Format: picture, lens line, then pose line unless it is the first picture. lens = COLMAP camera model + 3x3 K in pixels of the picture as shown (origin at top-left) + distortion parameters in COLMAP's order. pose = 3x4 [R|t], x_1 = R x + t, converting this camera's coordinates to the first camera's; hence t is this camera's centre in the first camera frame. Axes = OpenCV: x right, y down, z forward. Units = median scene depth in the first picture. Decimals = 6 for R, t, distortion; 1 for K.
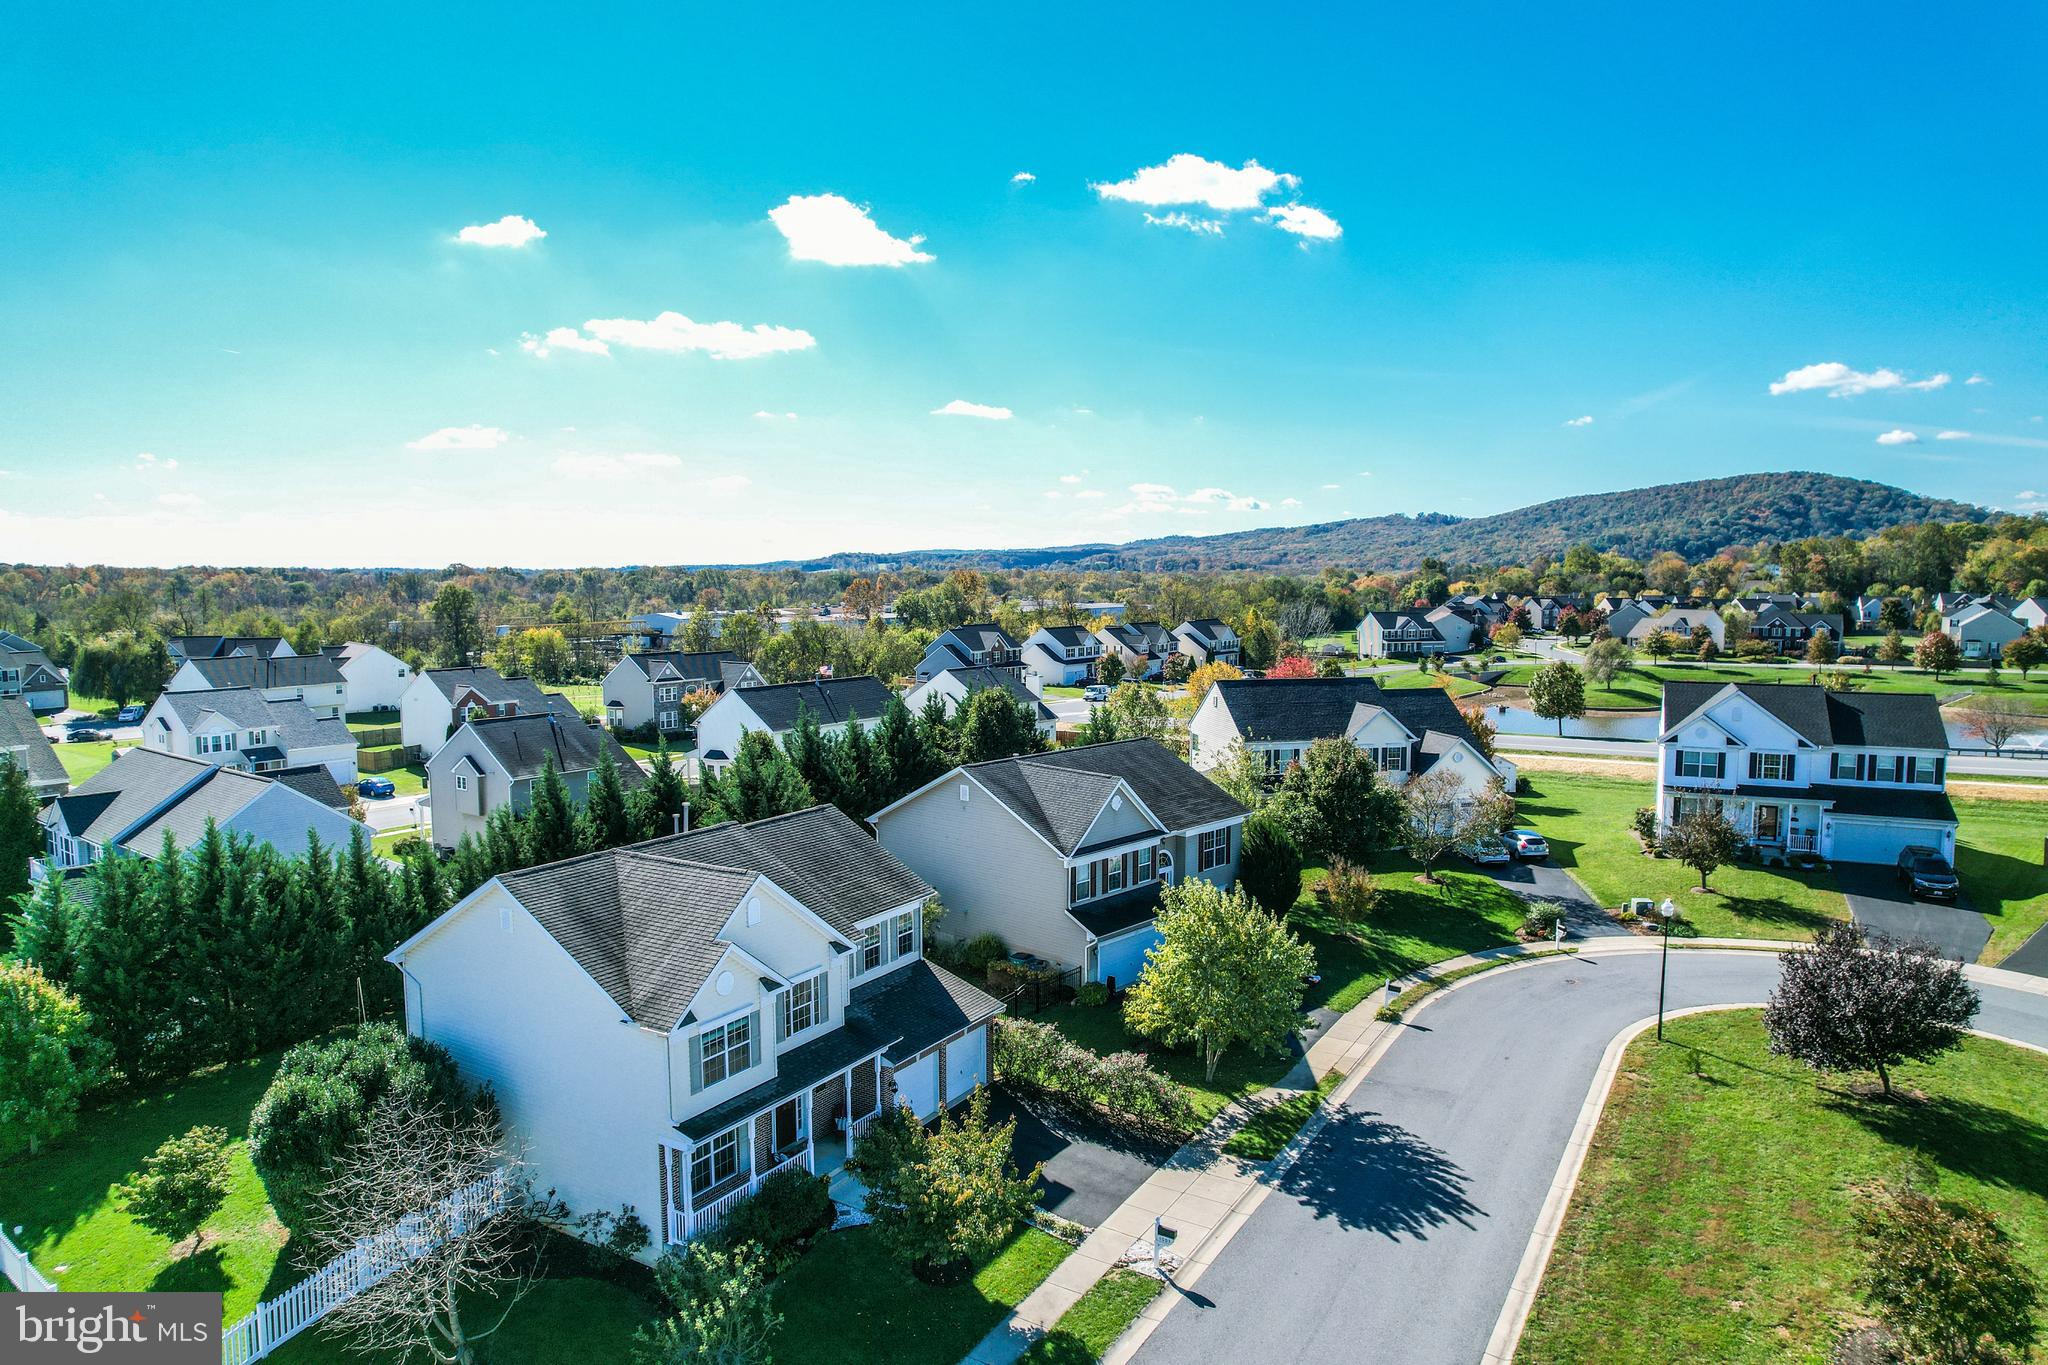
lens RADIAL K [[1309.9, 0, 1017.7], [0, 1309.9, 690.2], [0, 0, 1]] dist [-0.080858, 0.073565]
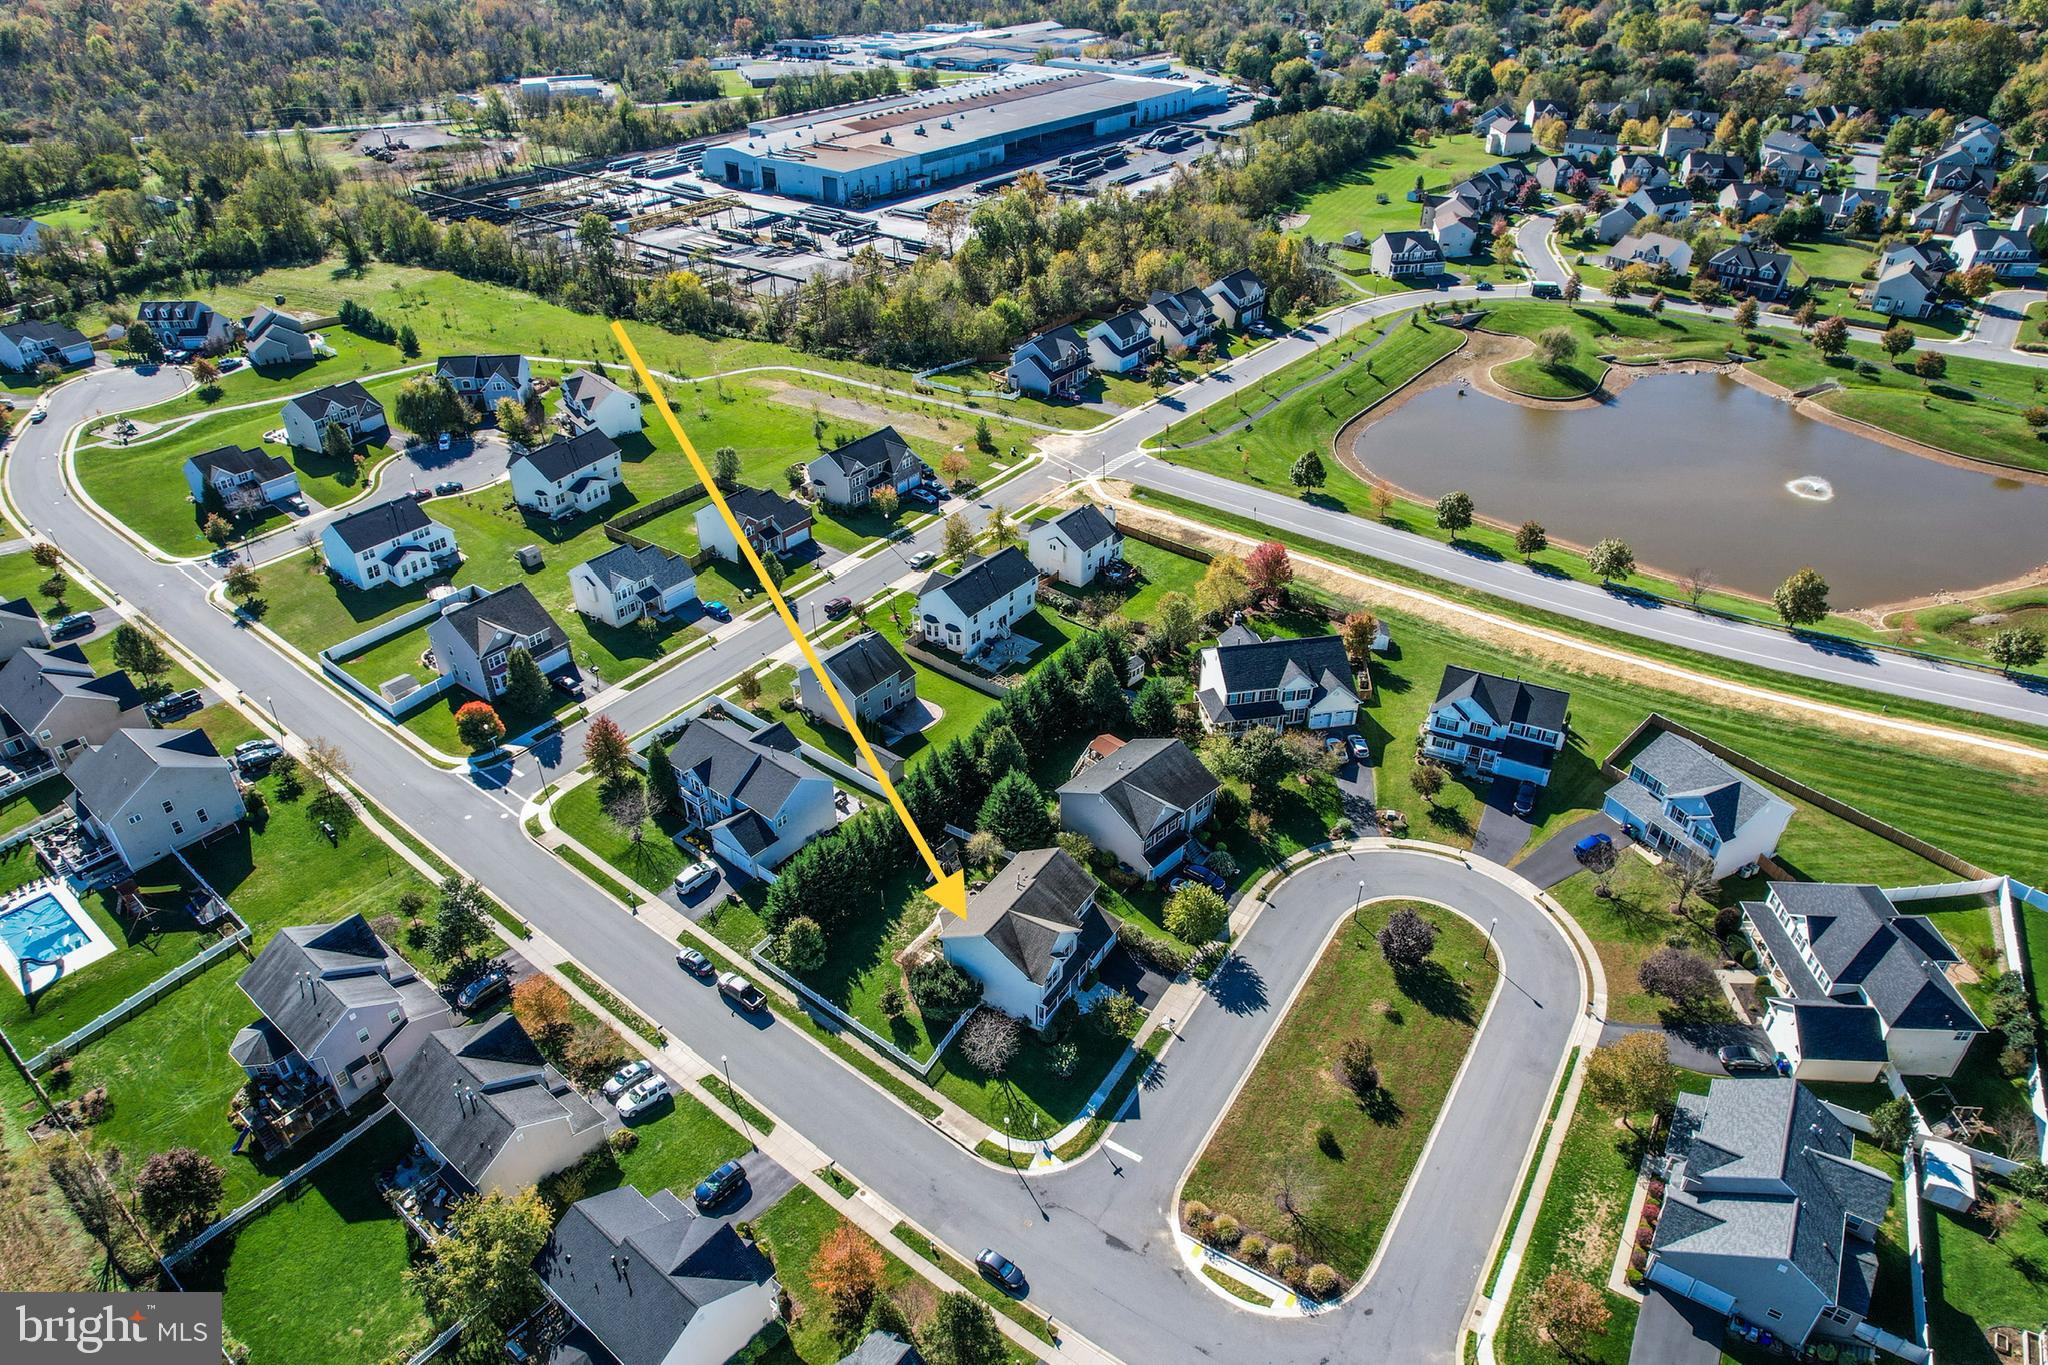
lens RADIAL K [[1309.9, 0, 1015.9], [0, 1309.9, 687.0], [0, 0, 1]] dist [-0.056848, 0.021633]
pose [[0.999807, 0.008787, -0.017545, -0.170227], [0.000435, 0.883973, 0.467538, -1.339374], [0.019618, -0.467455, 0.883799, -1.142464]]
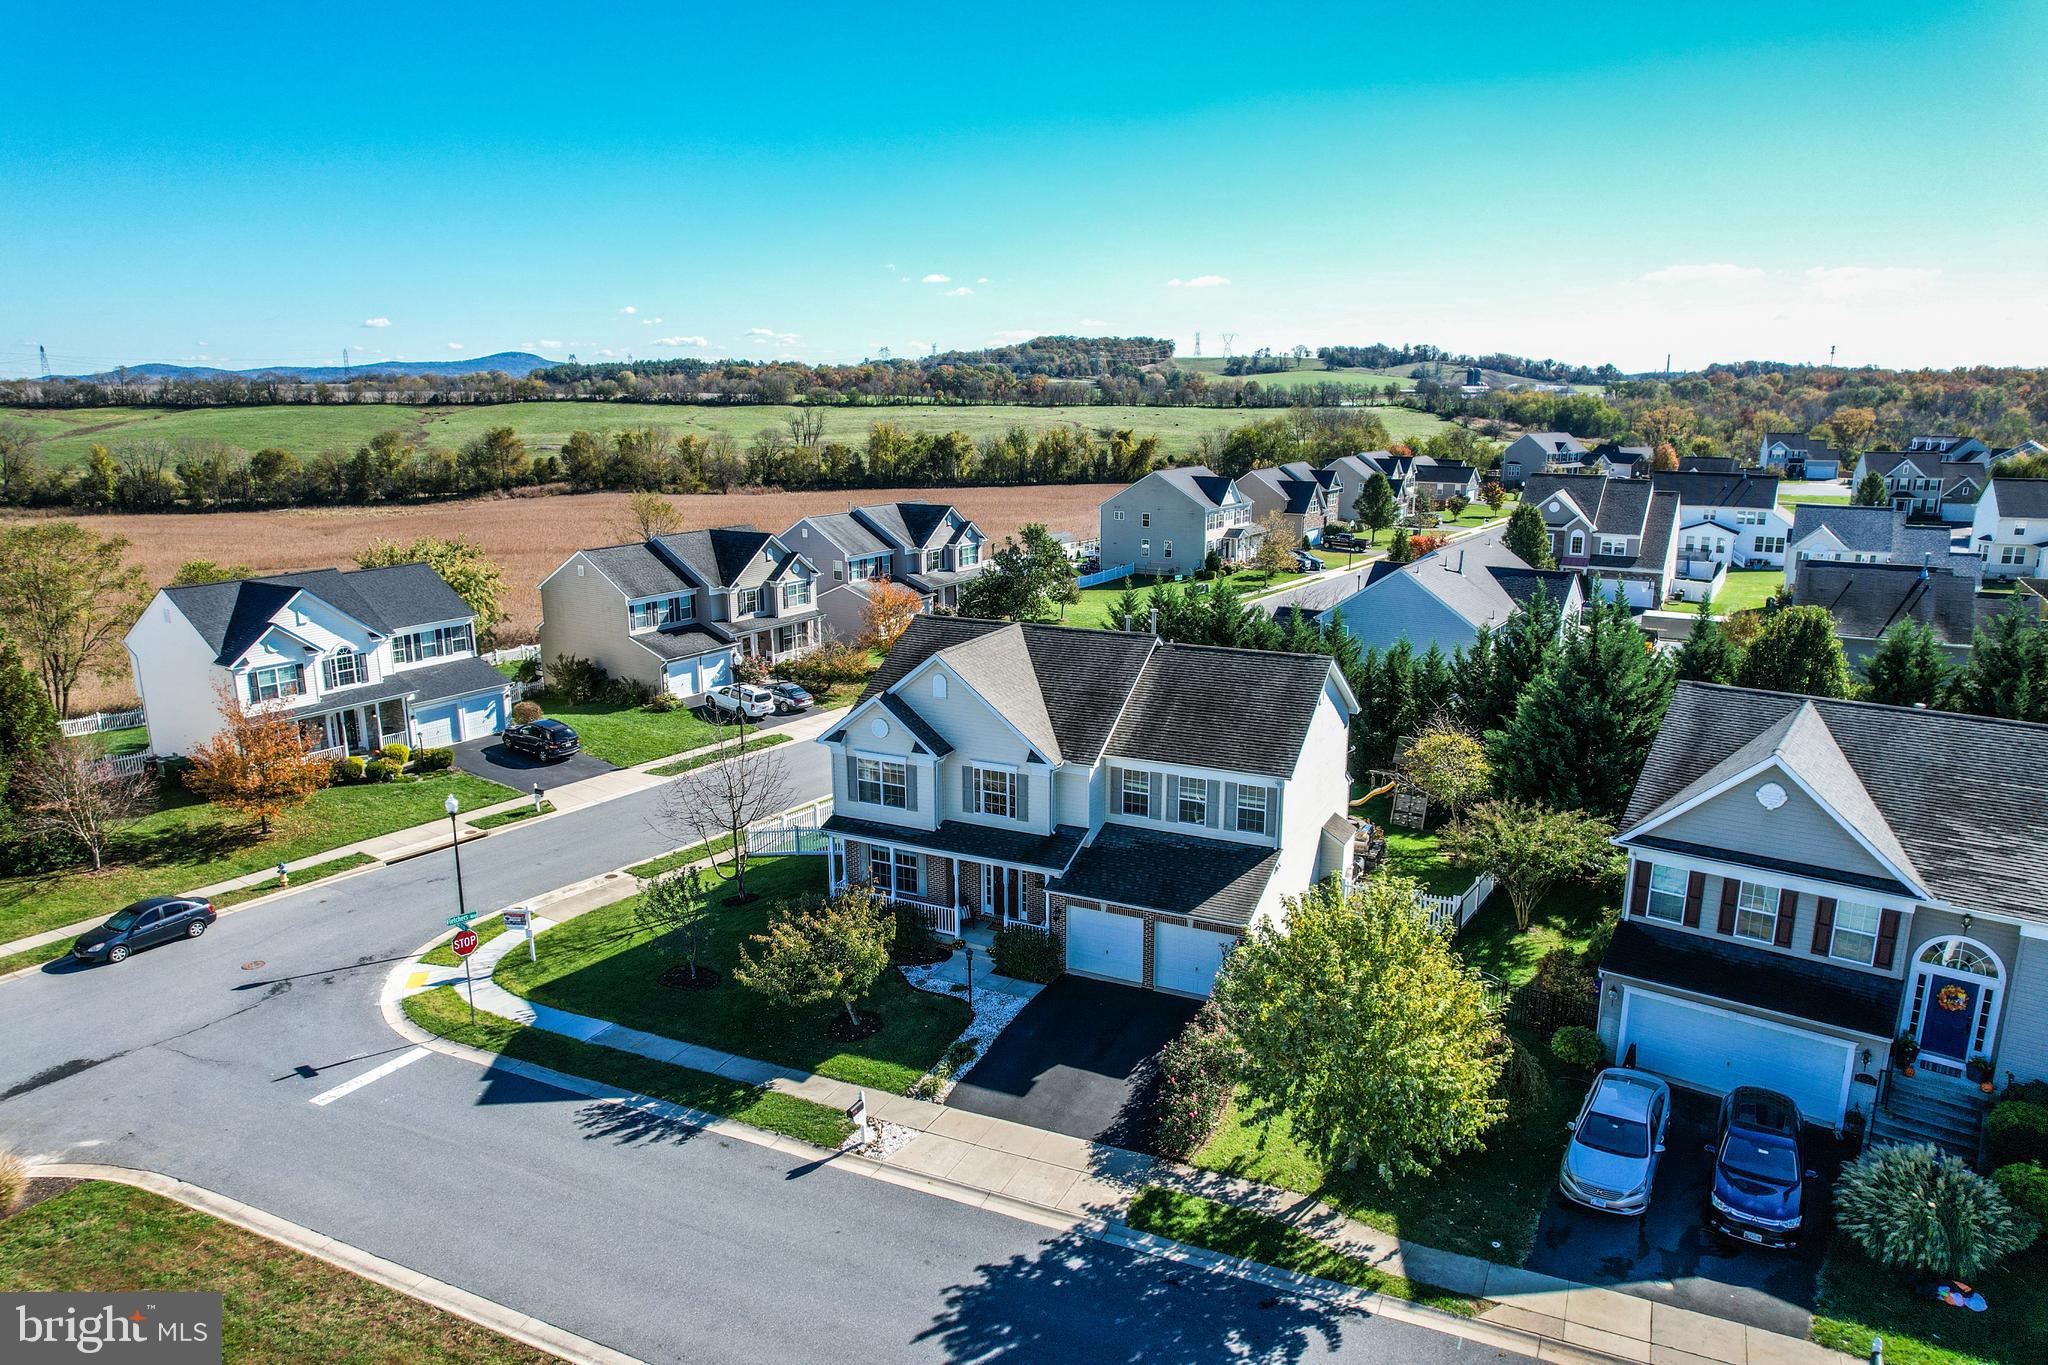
lens RADIAL K [[1309.9, 0, 1017.7], [0, 1309.9, 690.2], [0, 0, 1]] dist [-0.080858, 0.073565]
pose [[0.084361, 0.231467, -0.969178, 0.604633], [-0.088504, 0.970542, 0.224089, -0.058511], [0.992497, 0.066872, 0.102362, 0.629843]]
